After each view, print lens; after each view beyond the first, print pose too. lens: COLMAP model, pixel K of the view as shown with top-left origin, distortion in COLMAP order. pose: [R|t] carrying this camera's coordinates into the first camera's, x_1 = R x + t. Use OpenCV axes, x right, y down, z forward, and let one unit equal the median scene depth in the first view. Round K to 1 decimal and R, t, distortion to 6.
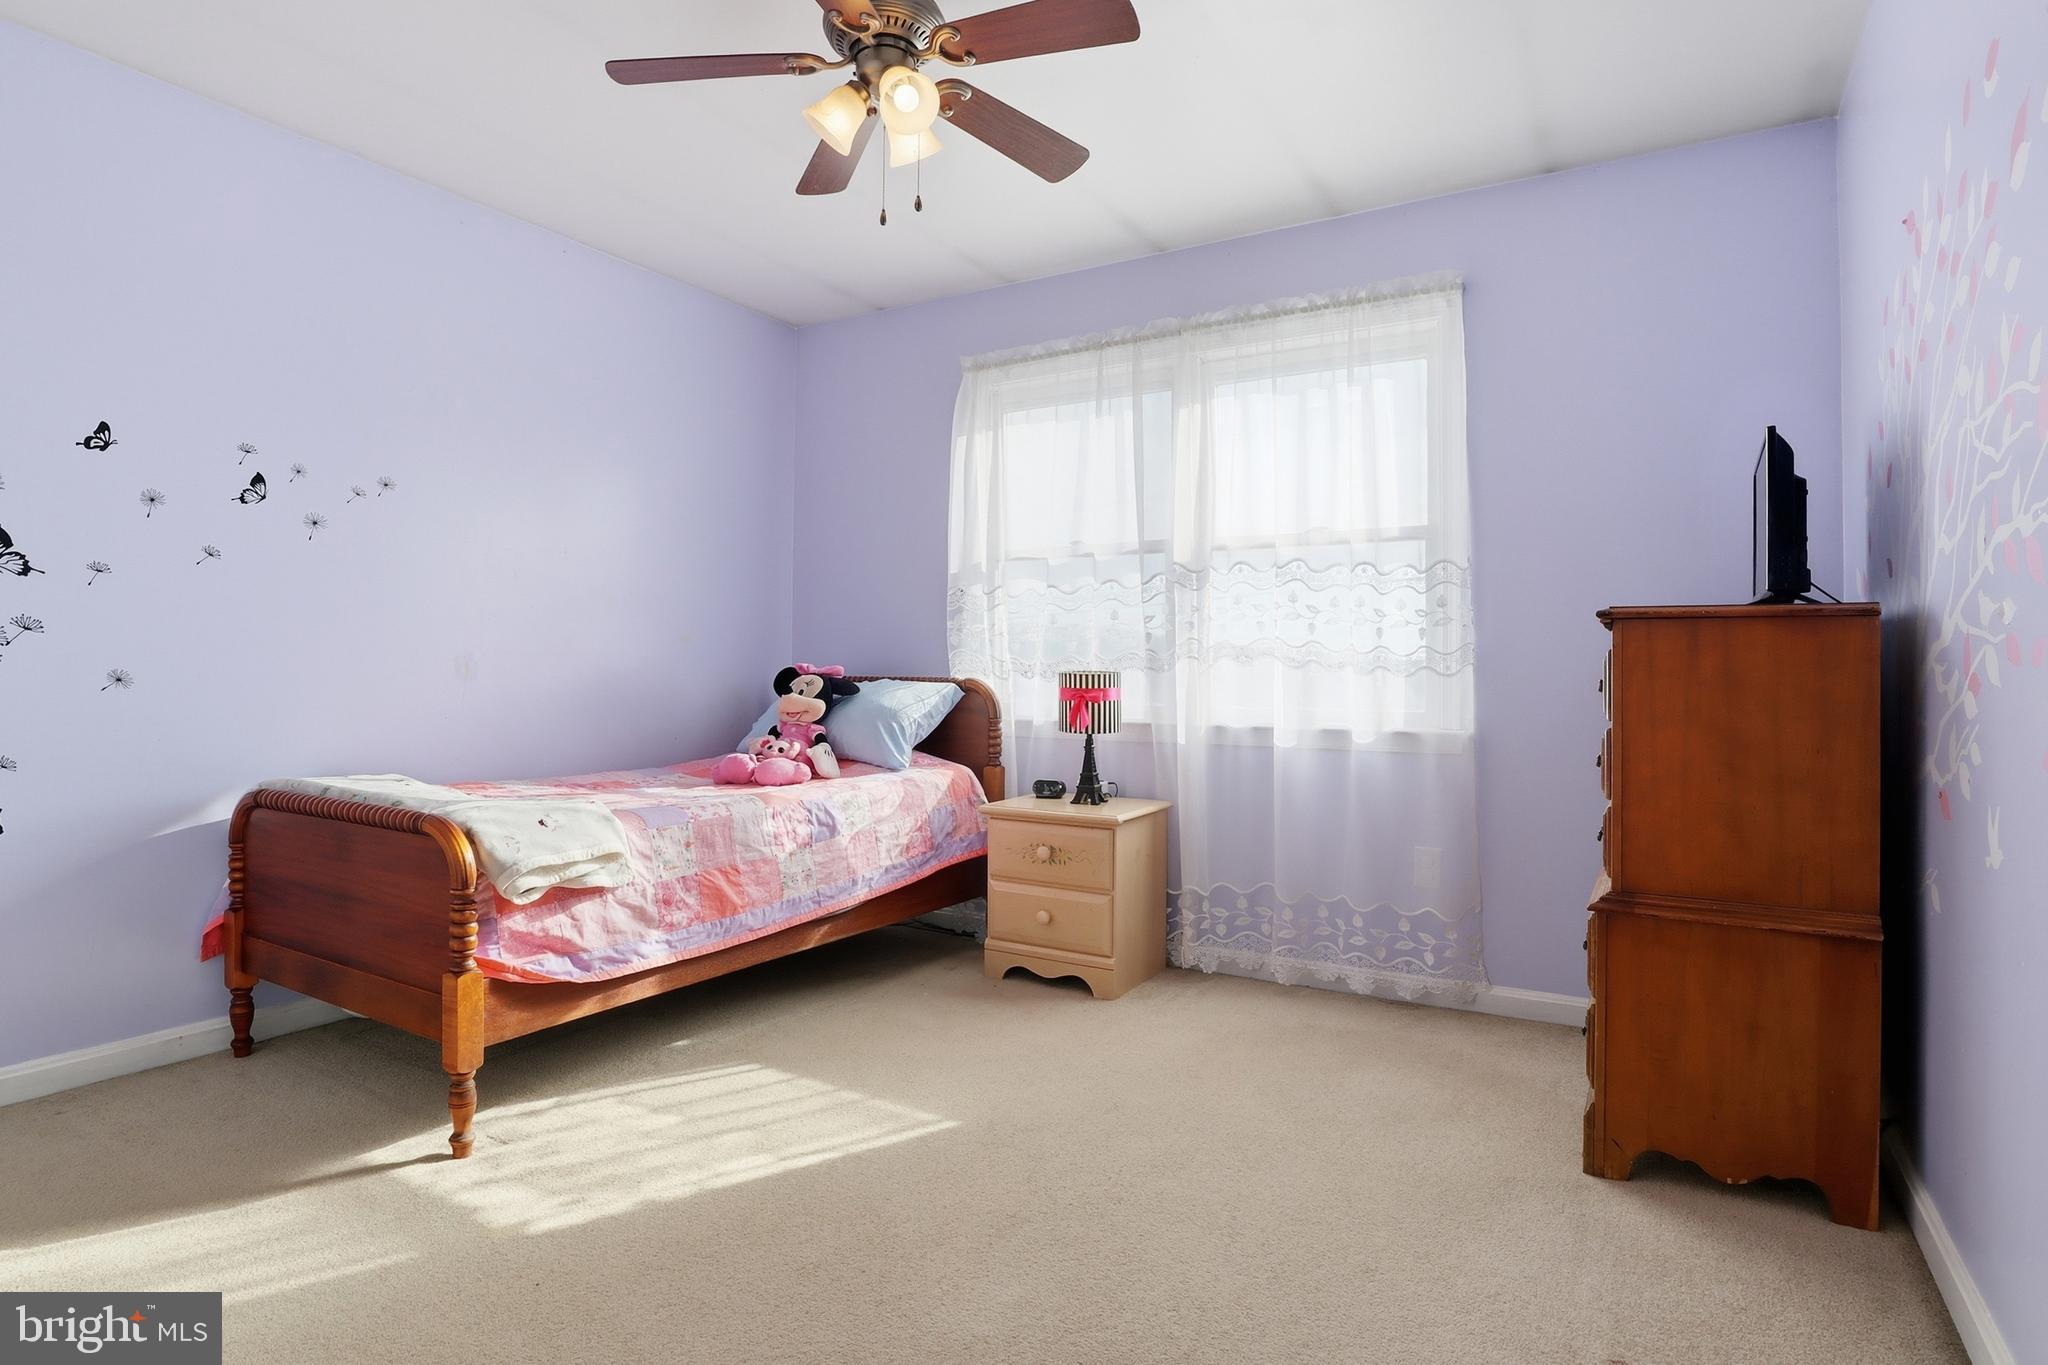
lens RADIAL K [[1049.4, 0, 1025.6], [0, 1049.4, 670.4], [0, 0, 1]] dist [-0.002499, 0.000450]
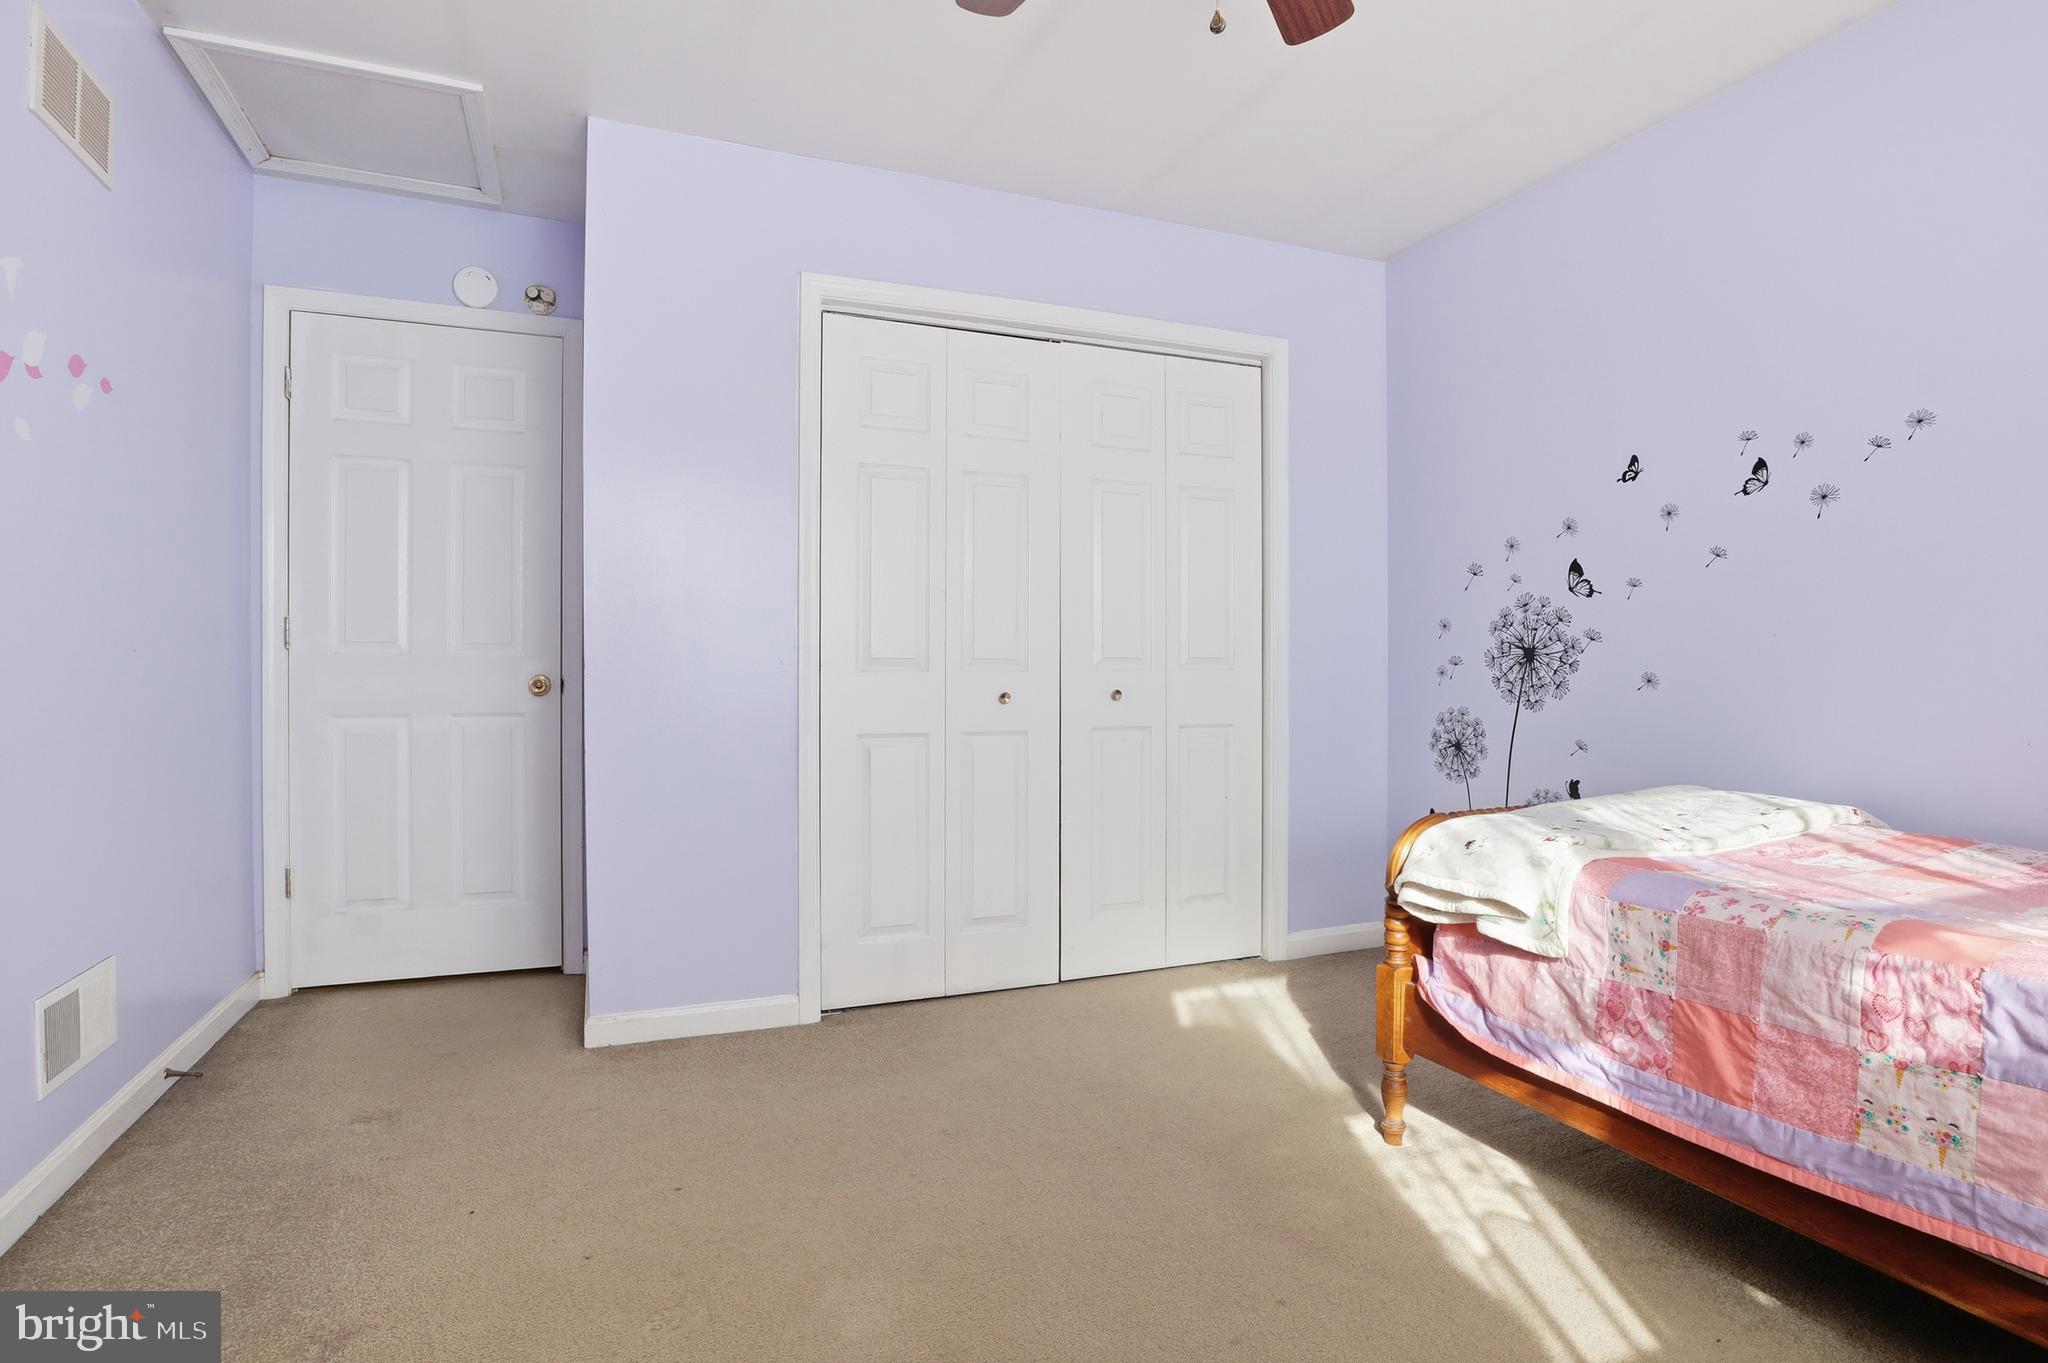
lens RADIAL K [[1049.4, 0, 1023.7], [0, 1049.4, 688.5], [0, 0, 1]] dist [-0.002499, 0.000450]
pose [[-0.576141, 0.009136, -0.817300, 0.402035], [-0.000540, 0.999933, 0.011558, 0.004044], [0.817350, 0.007100, -0.576097, 1.016071]]
